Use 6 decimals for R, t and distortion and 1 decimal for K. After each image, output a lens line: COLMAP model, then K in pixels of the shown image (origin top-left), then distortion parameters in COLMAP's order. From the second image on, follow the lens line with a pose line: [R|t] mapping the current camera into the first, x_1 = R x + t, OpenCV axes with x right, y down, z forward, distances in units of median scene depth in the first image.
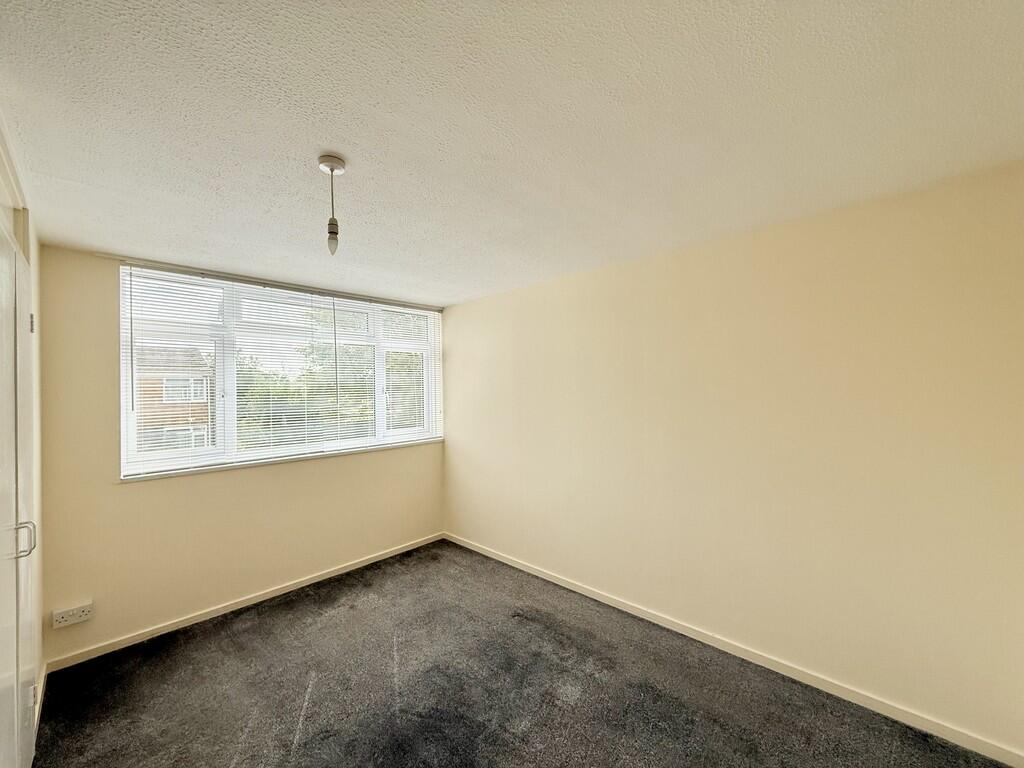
lens RADIAL K [[409.1, 0, 508.5], [0, 409.1, 383.9], [0, 0, 1]] dist [-0.002638, -0.000219]
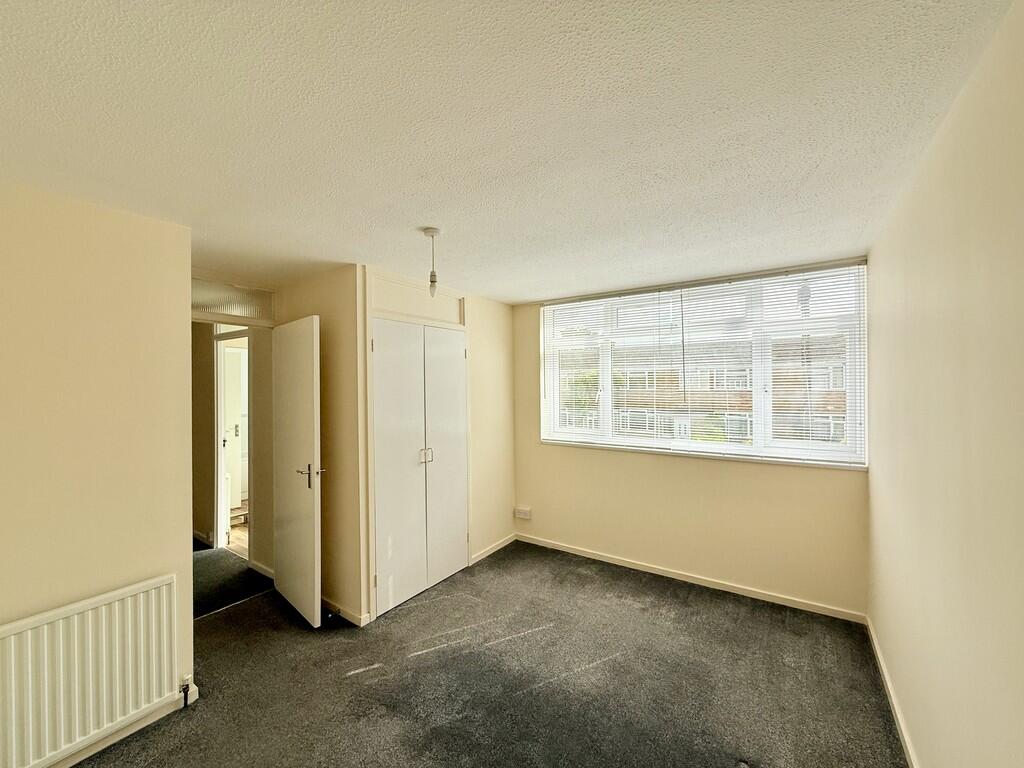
lens RADIAL K [[409.1, 0, 508.5], [0, 409.1, 383.9], [0, 0, 1]] dist [-0.002638, -0.000219]
pose [[0.163914, 0.014947, -0.986361, 0.520919], [0.018789, 0.999657, 0.018271, -0.019820], [0.986296, -0.021527, 0.163577, 0.524057]]
